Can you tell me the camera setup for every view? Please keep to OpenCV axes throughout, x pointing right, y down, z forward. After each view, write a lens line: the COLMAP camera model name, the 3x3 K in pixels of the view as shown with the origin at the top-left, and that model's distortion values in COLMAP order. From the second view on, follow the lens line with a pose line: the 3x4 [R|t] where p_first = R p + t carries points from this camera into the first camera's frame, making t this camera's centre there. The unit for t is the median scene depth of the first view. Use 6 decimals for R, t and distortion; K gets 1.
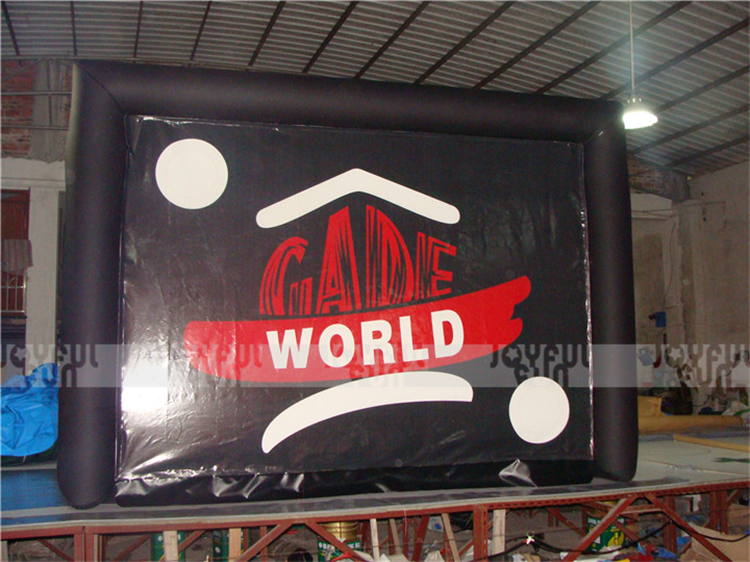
lens RADIAL K [[807.0, 0, 375.0], [0, 807.0, 281.0], [0, 0, 1]] dist [-0.106954, -0.021271]
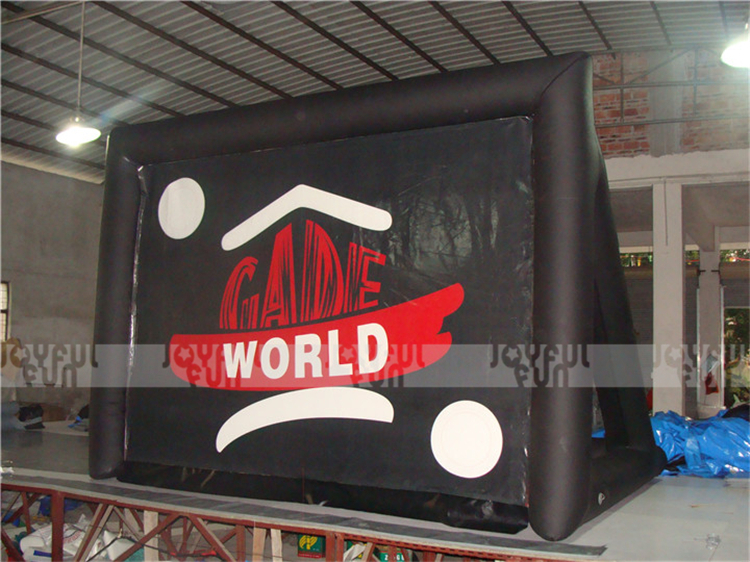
lens RADIAL K [[813.2, 0, 360.1], [0, 813.2, 283.0], [0, 0, 1]] dist [-0.116283, 0.017223]
pose [[0.720311, -0.033317, -0.692850, 0.752059], [0.046025, 0.998940, -0.000187, -0.012158], [0.692122, -0.031754, 0.721081, 0.311033]]
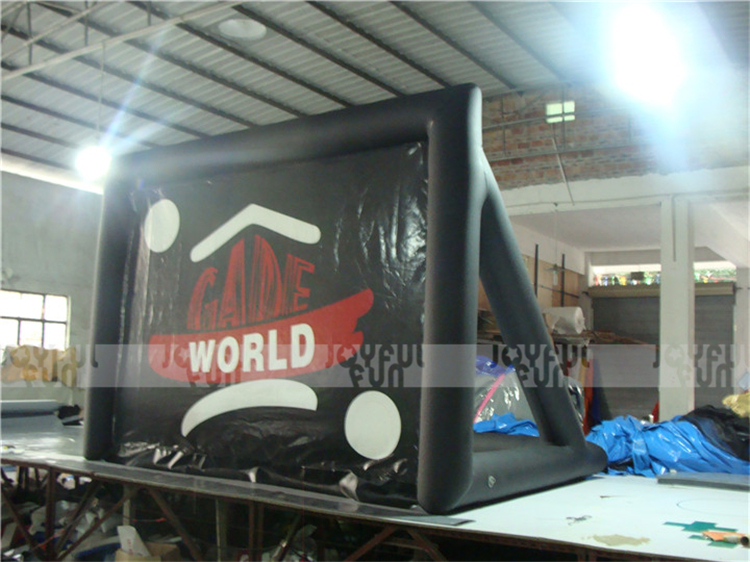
lens RADIAL K [[813.2, 0, 360.1], [0, 813.2, 283.0], [0, 0, 1]] dist [-0.116283, 0.017223]
pose [[0.639344, -0.050705, -0.767248, 0.996047], [0.041094, 0.998651, -0.031754, 0.019096], [0.767822, -0.011228, 0.640565, 0.366638]]
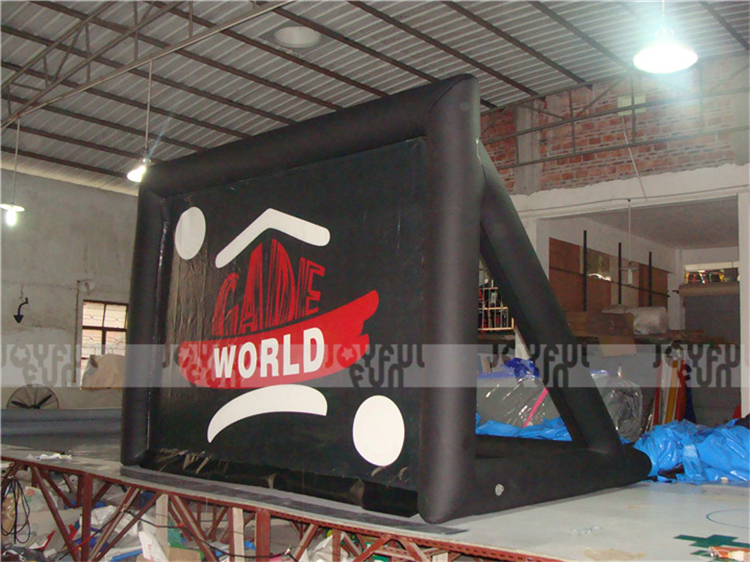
lens RADIAL K [[807.0, 0, 375.0], [0, 807.0, 281.0], [0, 0, 1]] dist [-0.106954, -0.021271]
pose [[0.543521, -0.071793, -0.836320, 1.046637], [0.059962, 0.997111, -0.046627, 0.029123], [0.837251, -0.024805, 0.546255, 0.495571]]
